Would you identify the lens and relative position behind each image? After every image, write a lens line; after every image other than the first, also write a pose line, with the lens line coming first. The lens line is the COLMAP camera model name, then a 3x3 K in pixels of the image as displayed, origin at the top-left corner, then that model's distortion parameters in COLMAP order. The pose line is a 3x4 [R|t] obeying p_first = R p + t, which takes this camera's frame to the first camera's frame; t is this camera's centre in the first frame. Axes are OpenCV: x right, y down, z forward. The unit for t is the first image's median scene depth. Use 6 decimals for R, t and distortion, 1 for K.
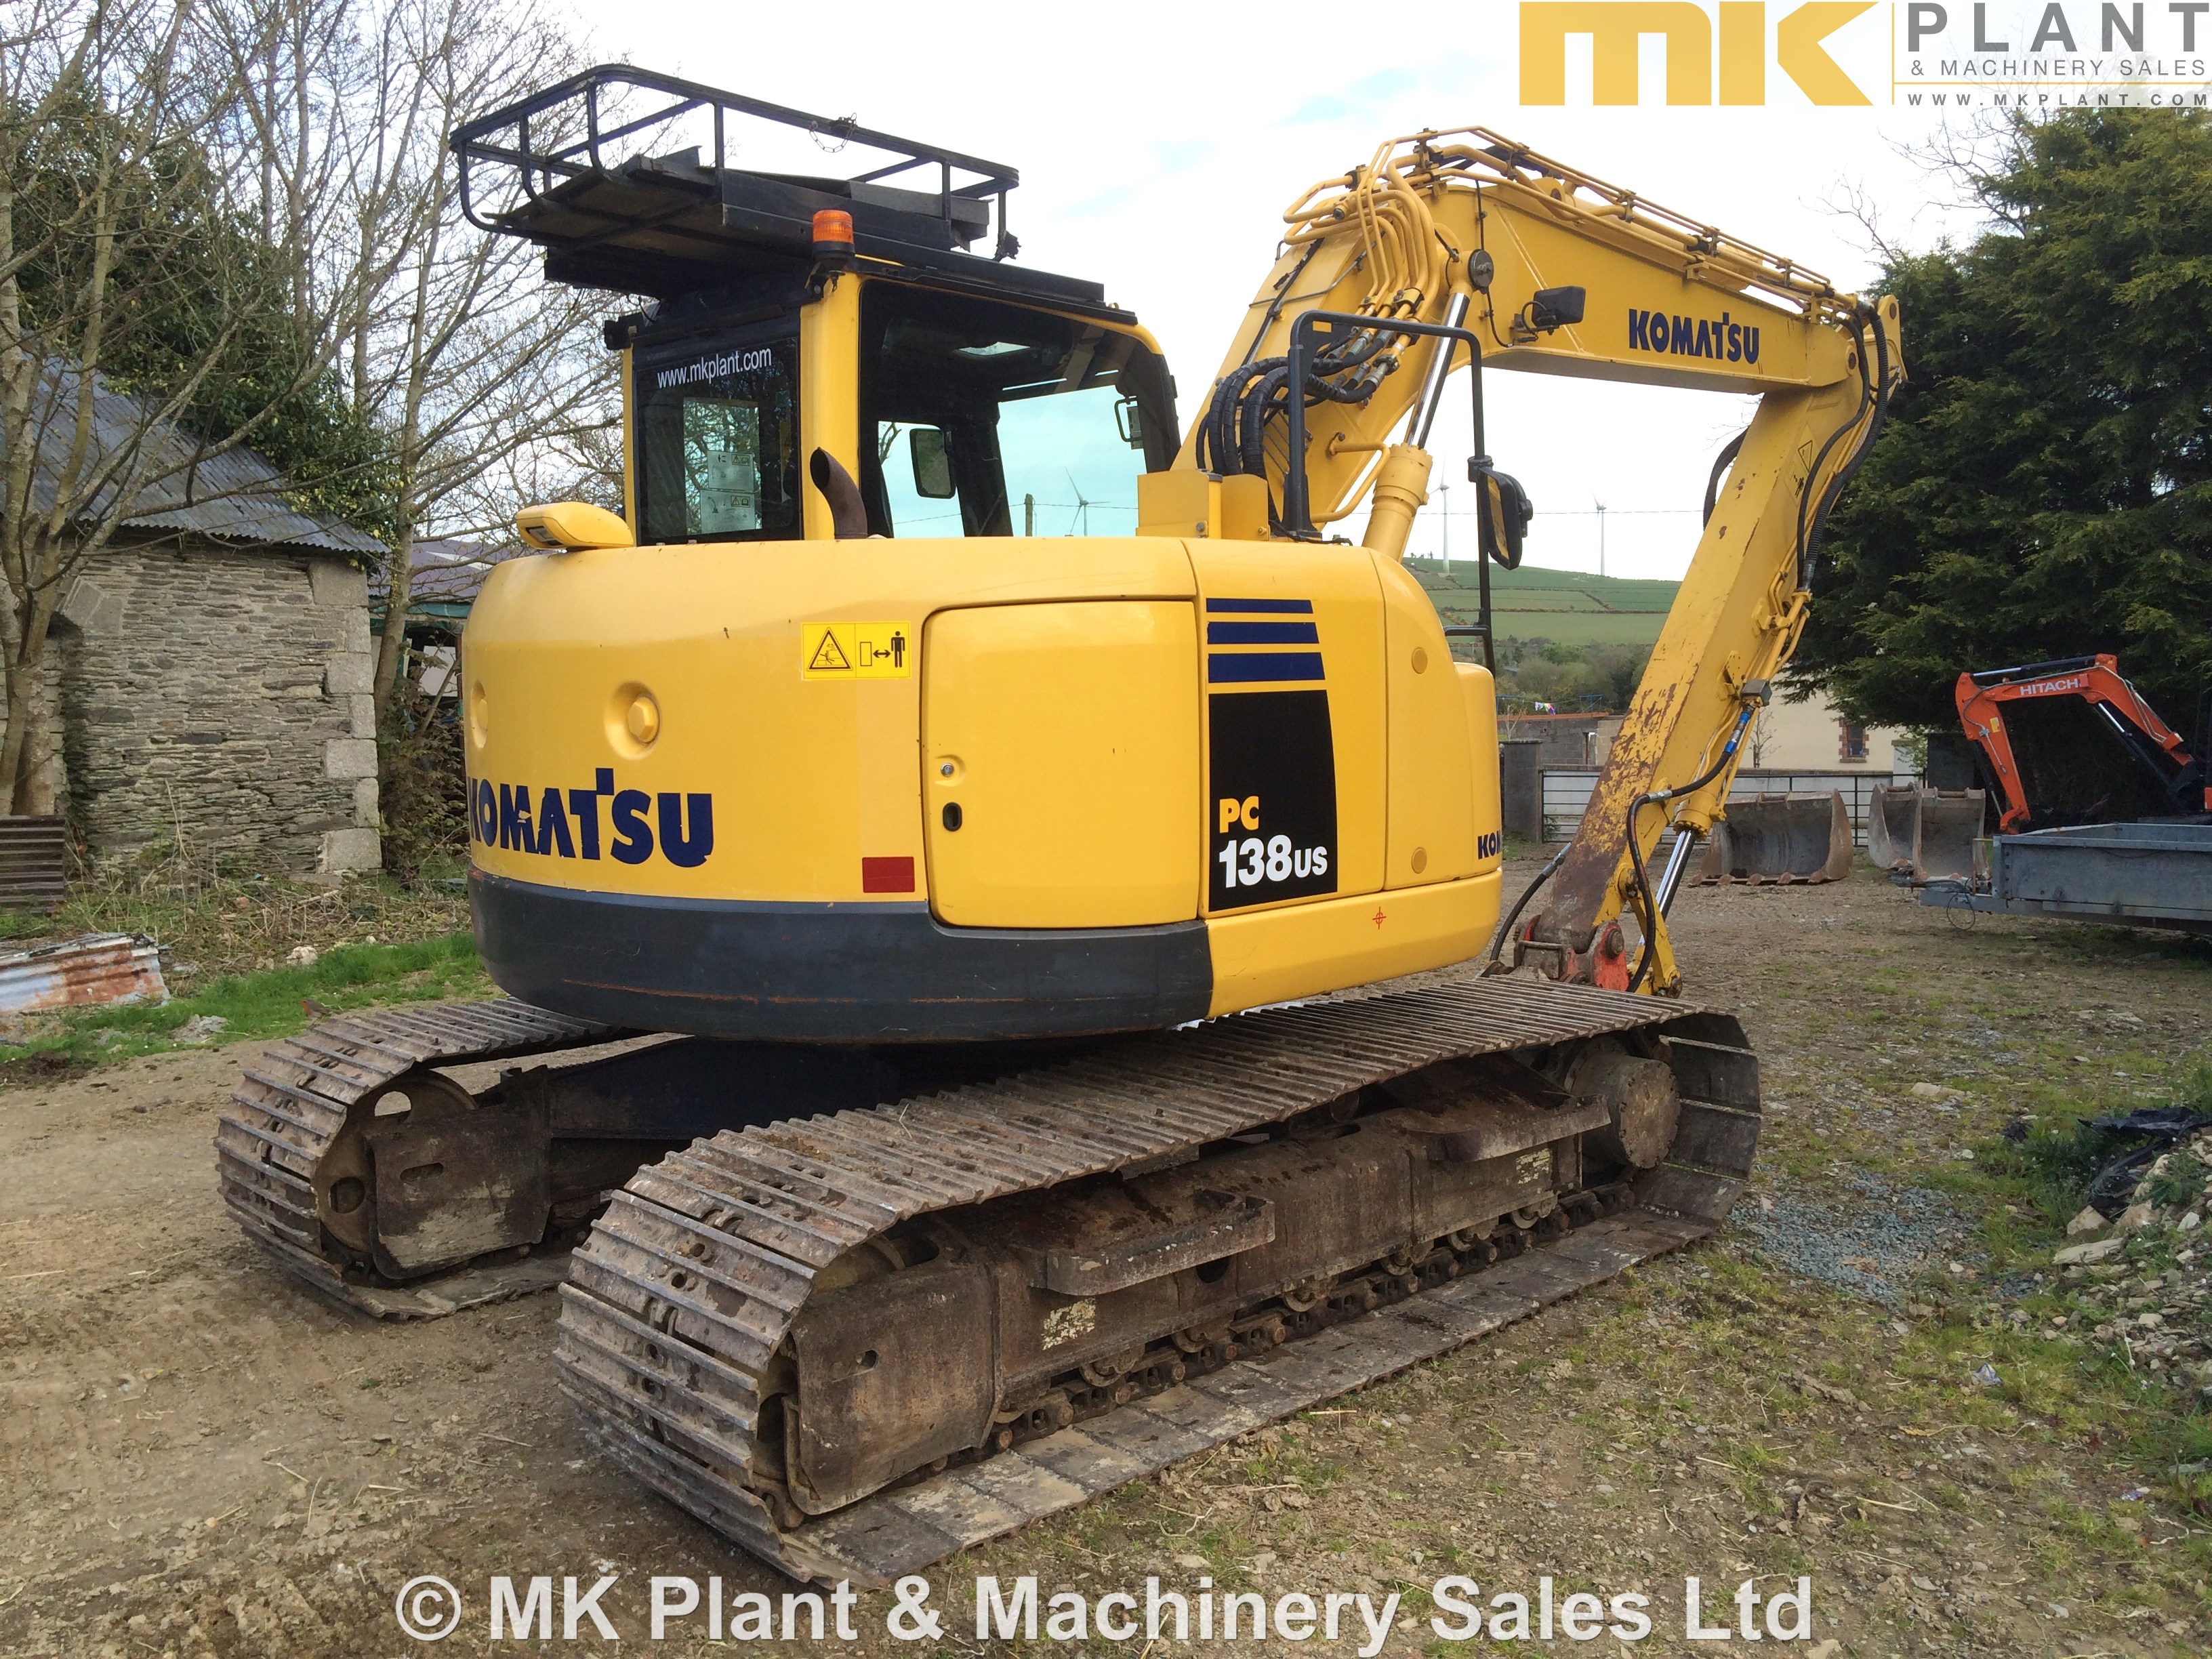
lens RADIAL K [[1867.5, 0, 1115.0], [0, 1867.5, 832.7], [0, 0, 1]] dist [0.056095, -0.001291]
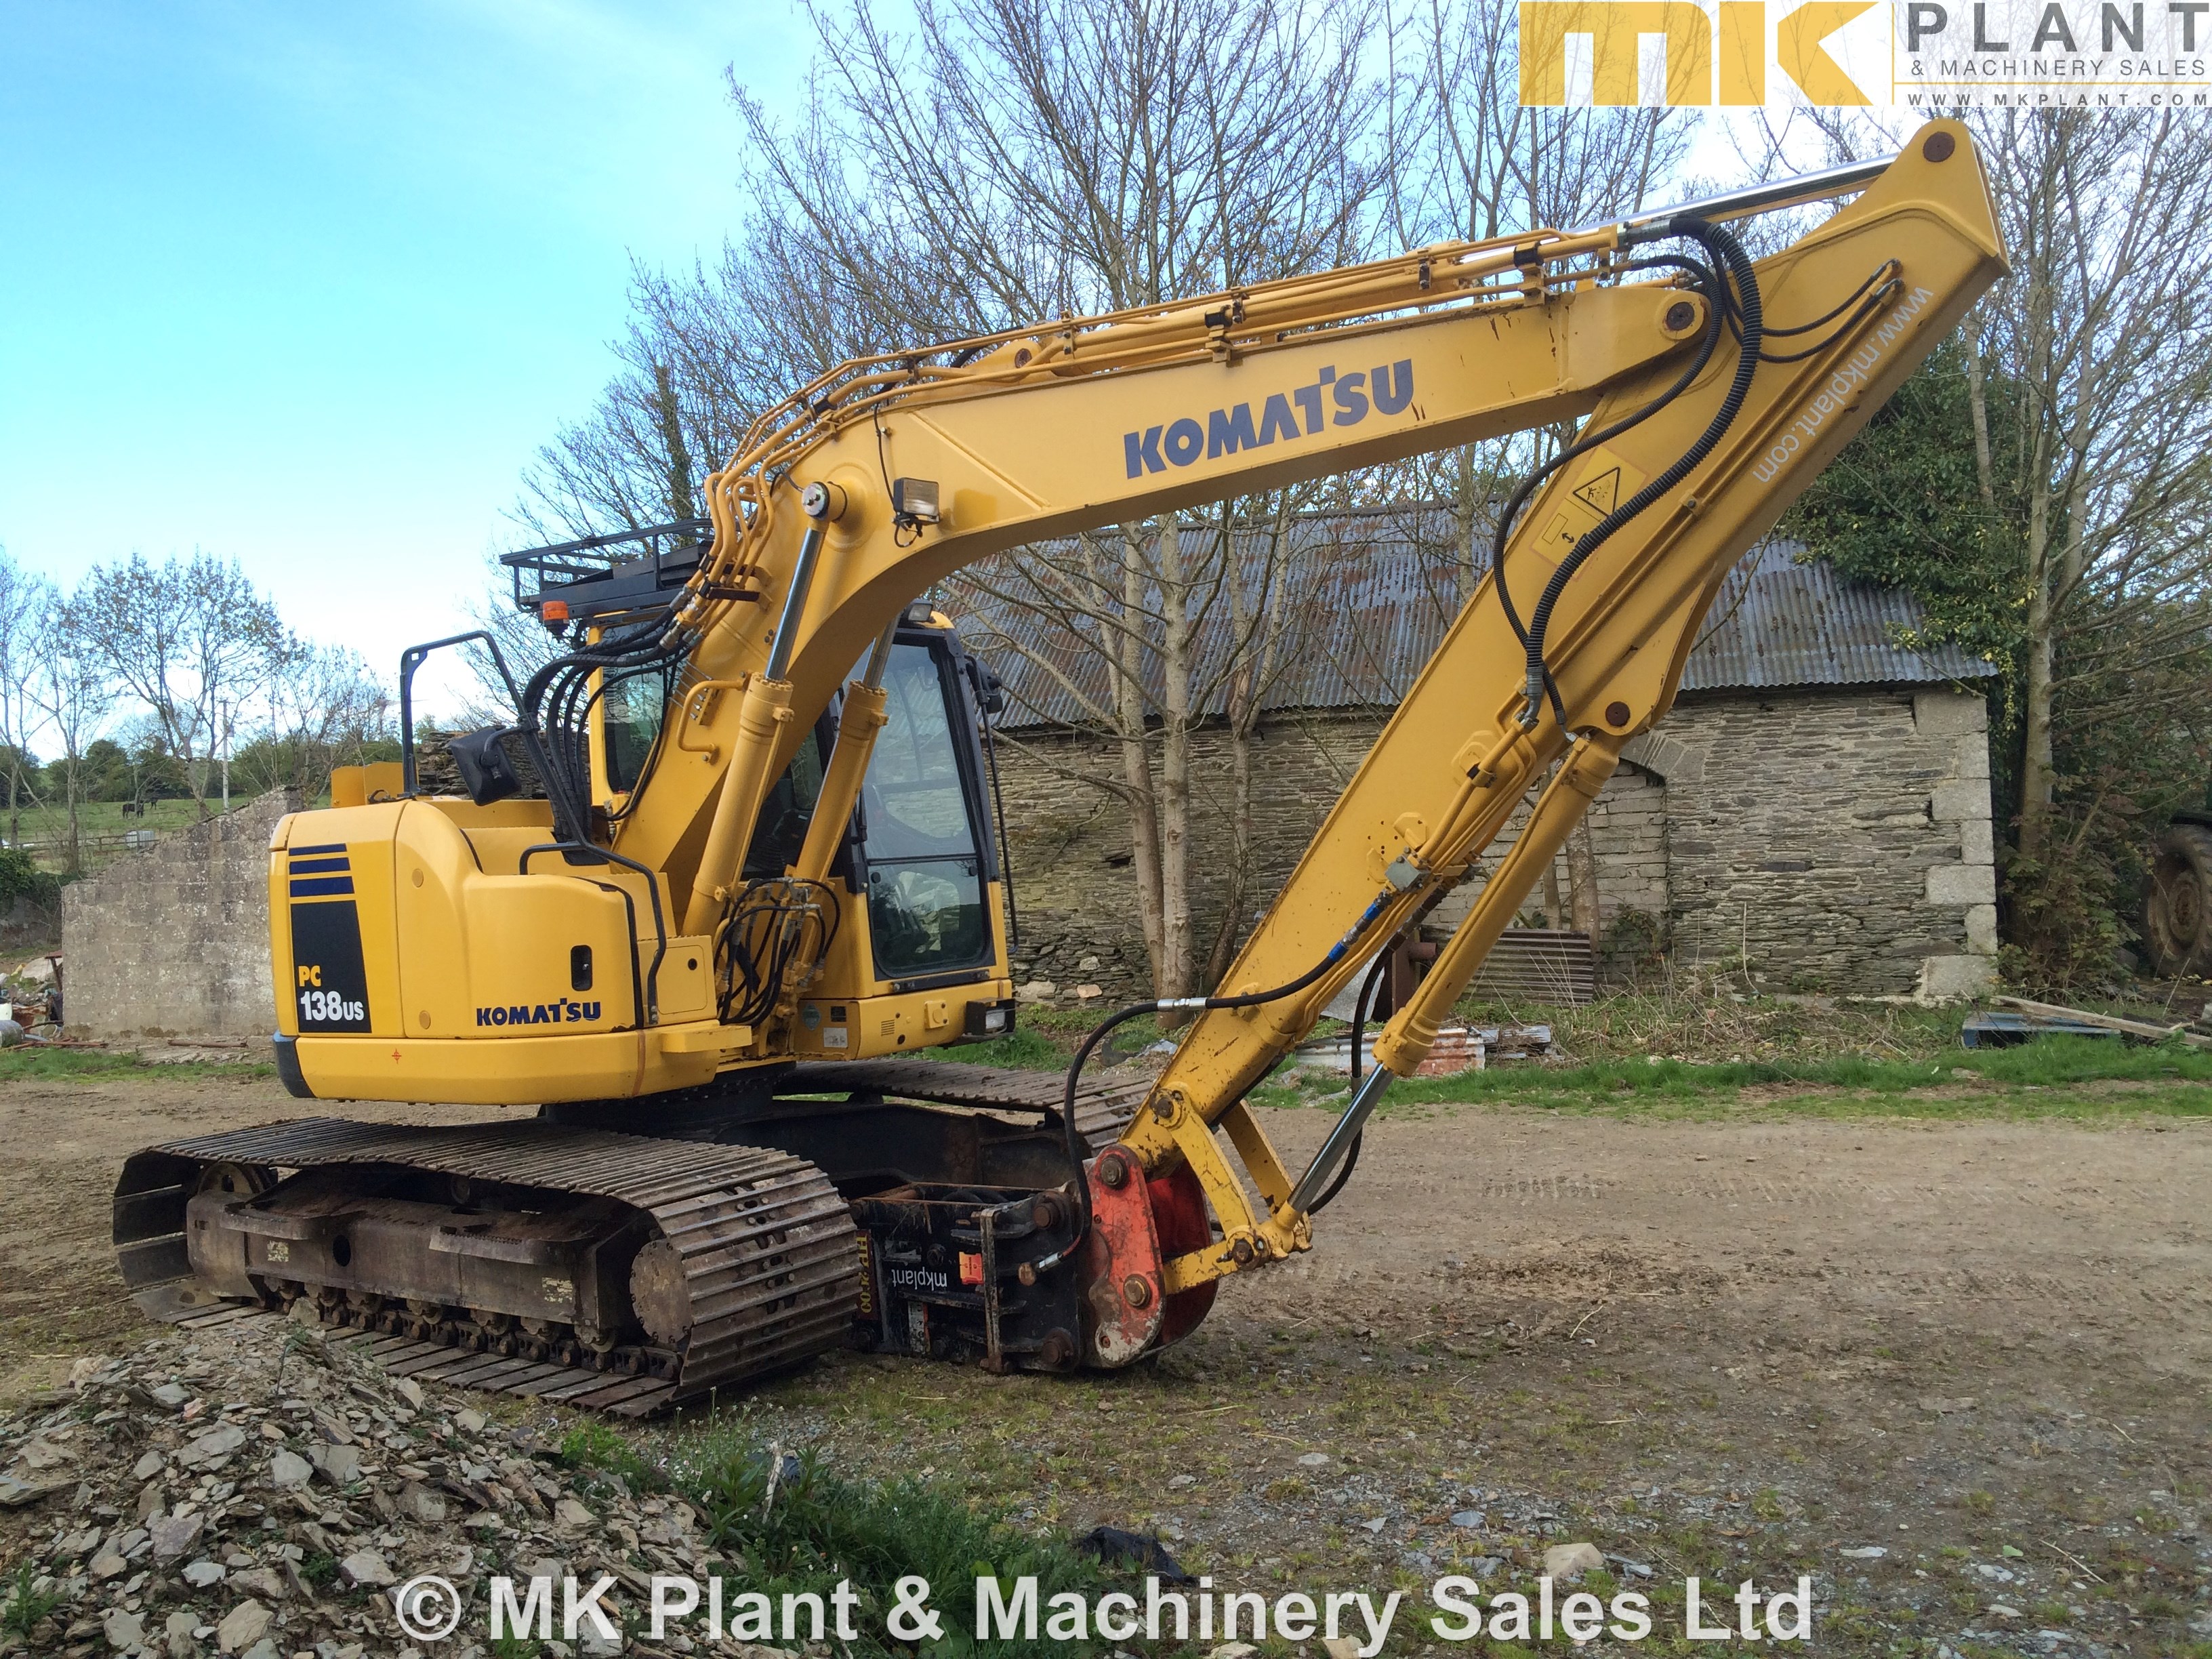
lens RADIAL K [[1867.5, 0, 1115.1], [0, 1867.5, 837.0], [0, 0, 1]] dist [0.056095, -0.001291]
pose [[0.179097, -0.005437, -0.983816, 0.568010], [-0.034488, 0.999335, -0.011801, -0.042591], [0.983227, 0.036044, 0.178791, 0.432158]]
